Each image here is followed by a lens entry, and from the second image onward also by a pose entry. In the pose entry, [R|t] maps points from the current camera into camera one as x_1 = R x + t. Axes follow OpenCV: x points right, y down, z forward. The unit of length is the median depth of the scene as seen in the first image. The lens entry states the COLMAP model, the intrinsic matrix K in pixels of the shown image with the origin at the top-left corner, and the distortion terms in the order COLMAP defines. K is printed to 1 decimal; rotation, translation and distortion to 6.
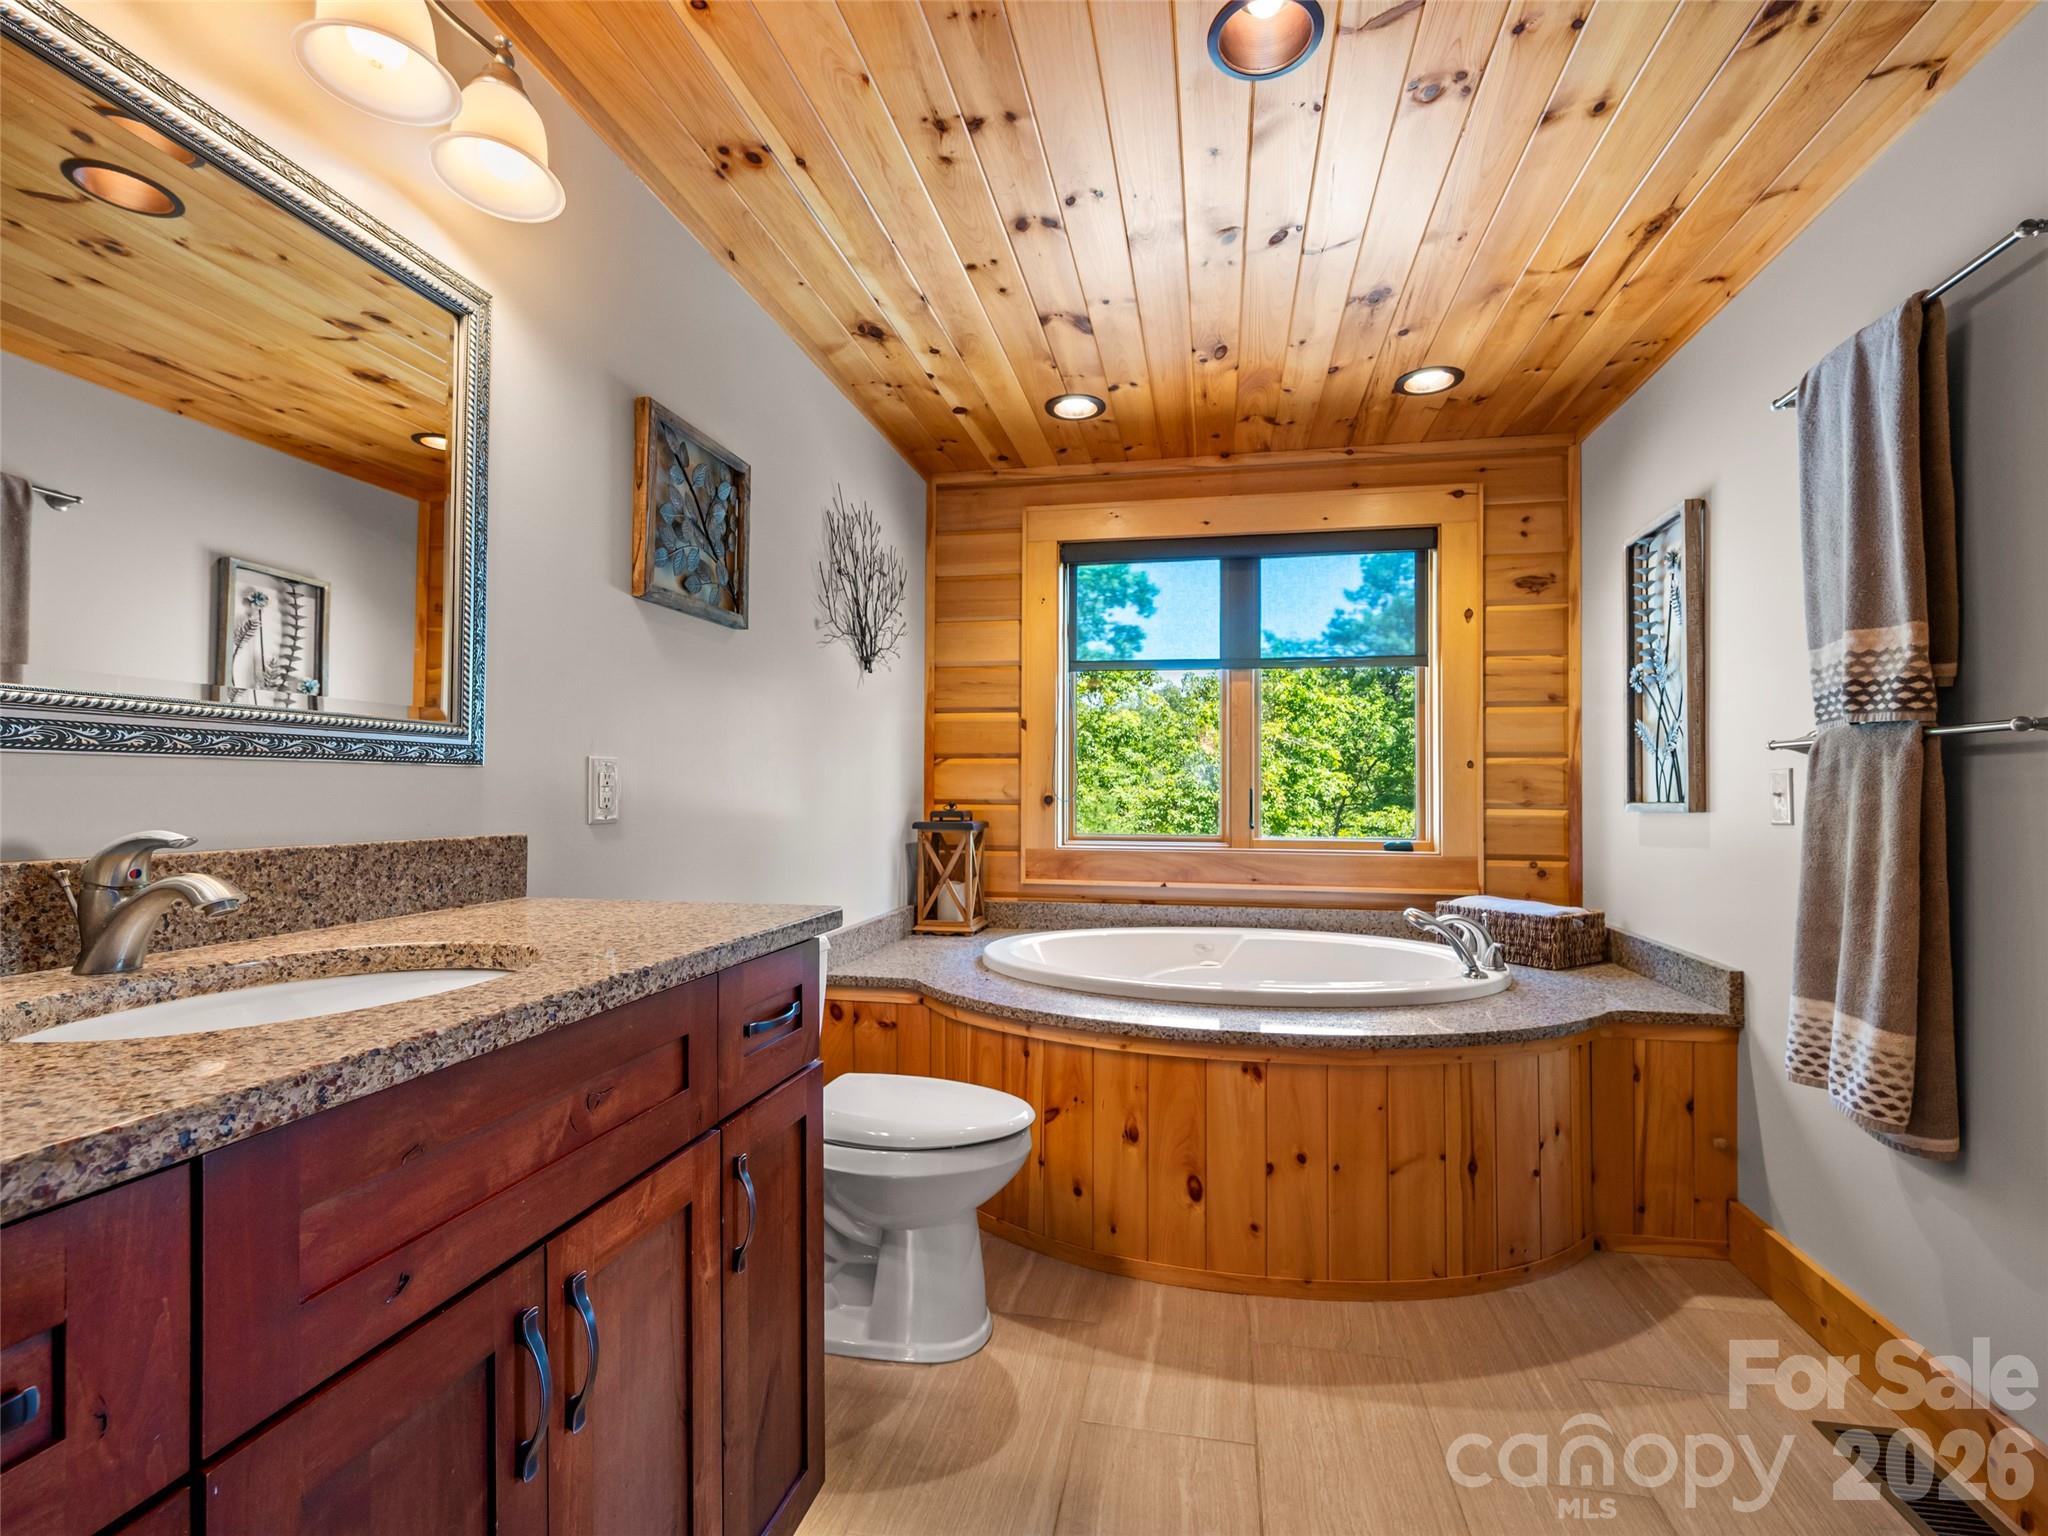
lens RADIAL K [[920.8, 0, 1004.0], [0, 920.8, 778.4], [0, 0, 1]] dist [-0.000699, -0.000447]
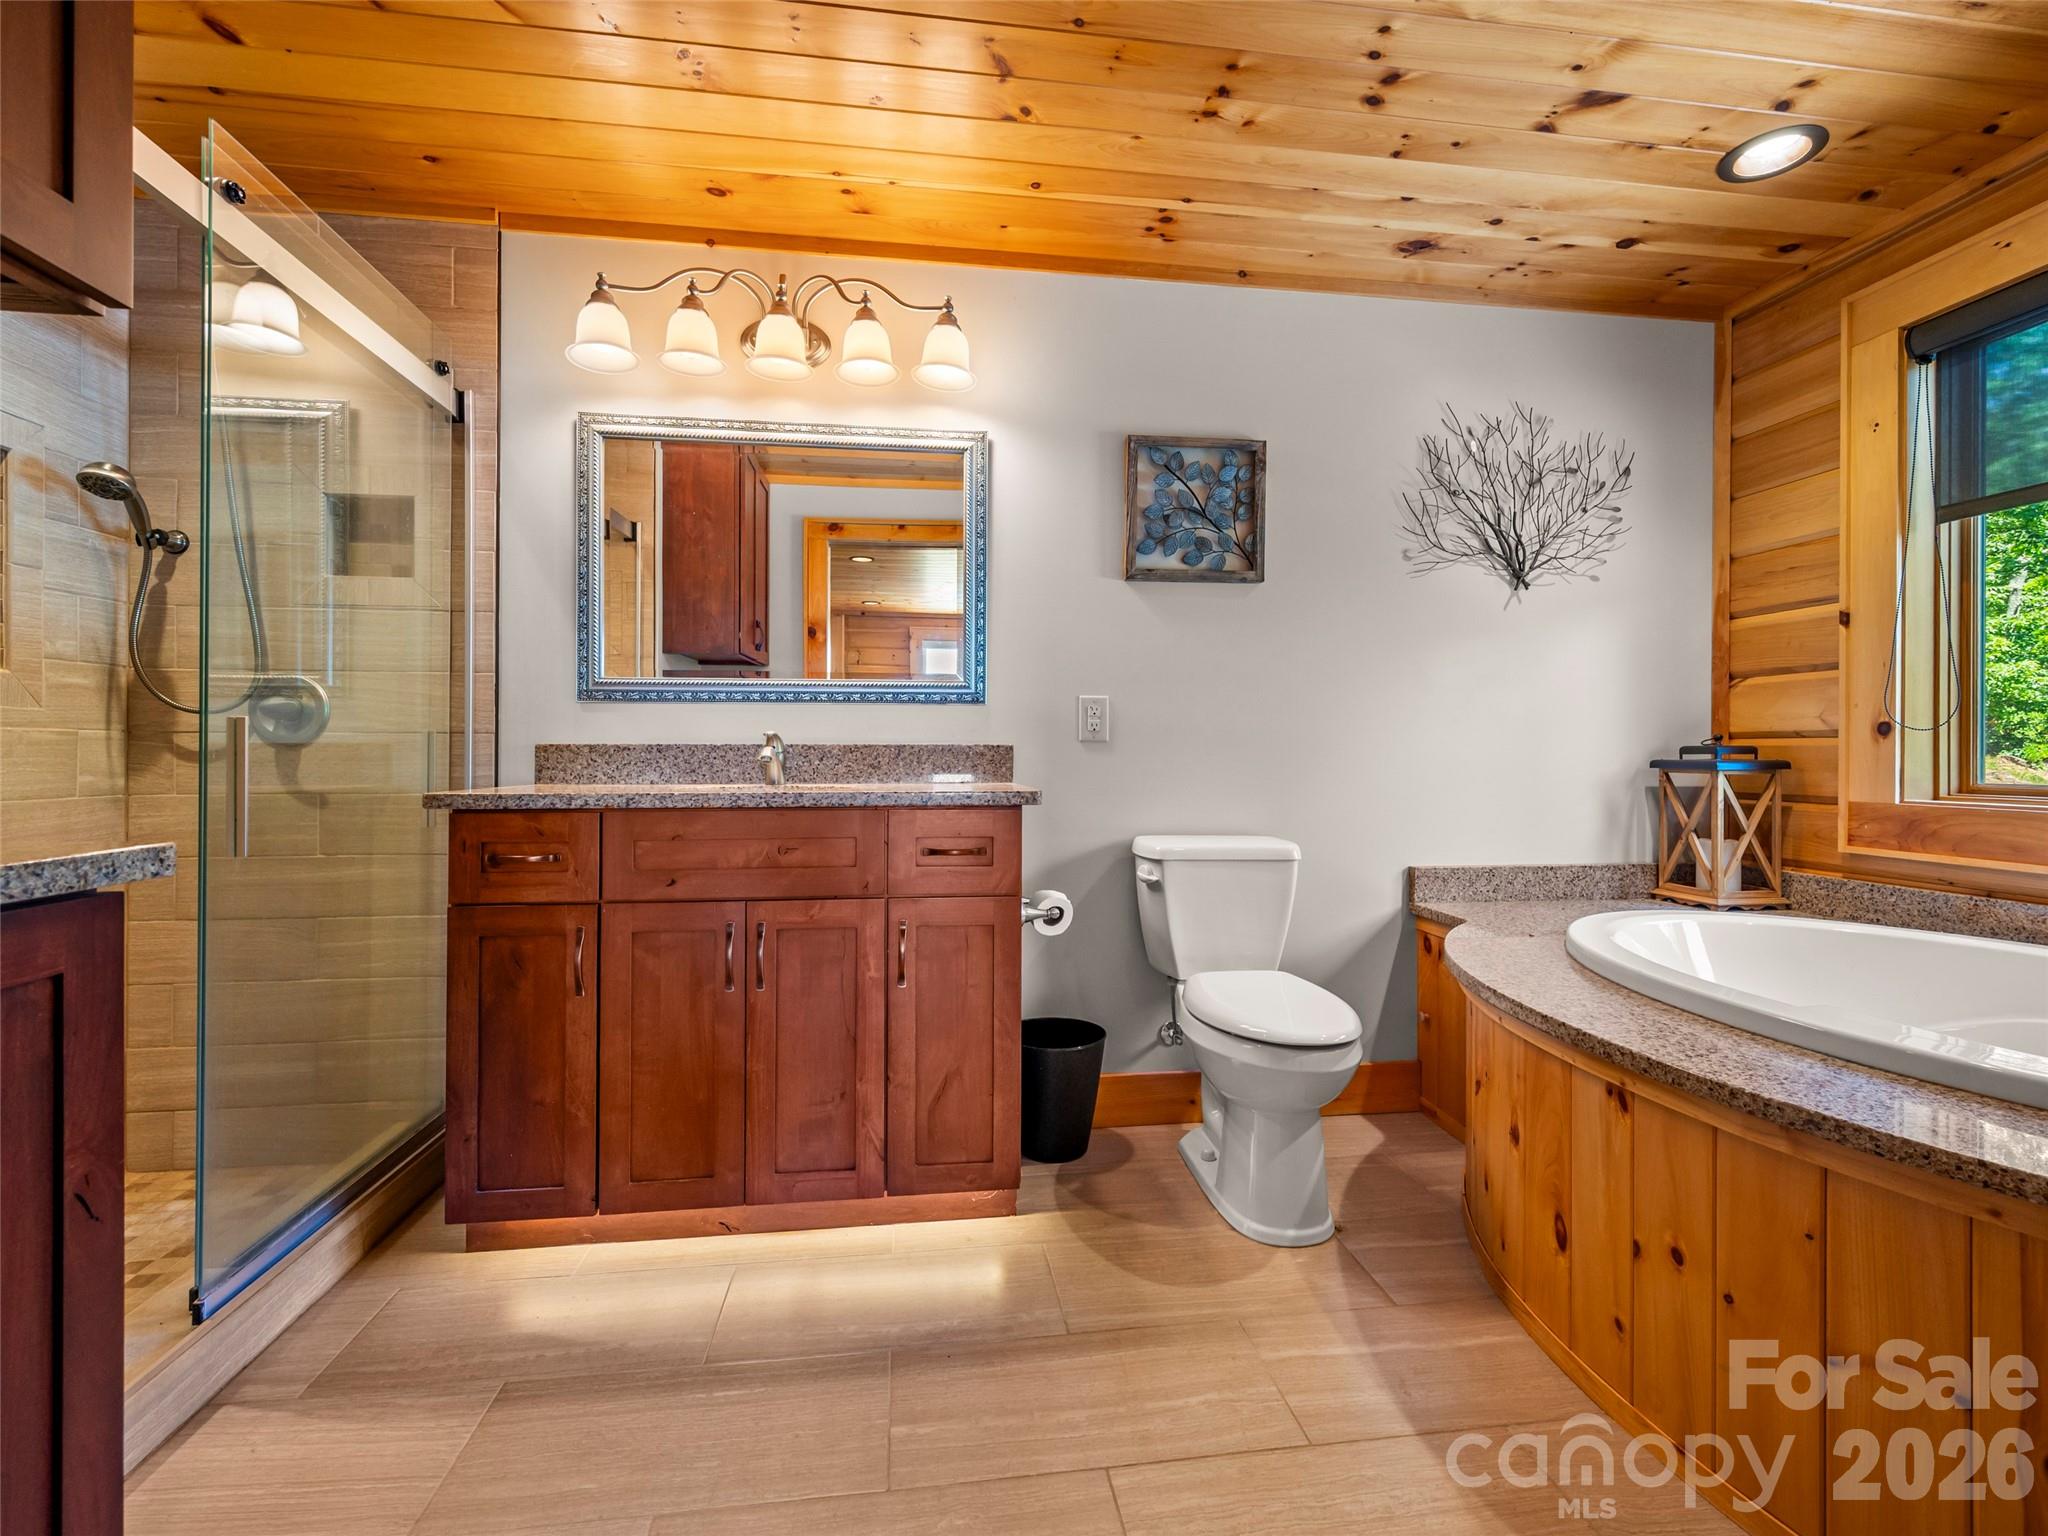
lens RADIAL K [[889.2, 0, 1024.1], [0, 889.2, 740.8], [0, 0, 1]] dist [0.000966, -0.000183]
pose [[0.343578, -0.013744, -0.939024, 0.734755], [0.012651, 0.999870, -0.010006, 0.052097], [0.939039, -0.008442, 0.343707, 0.351826]]
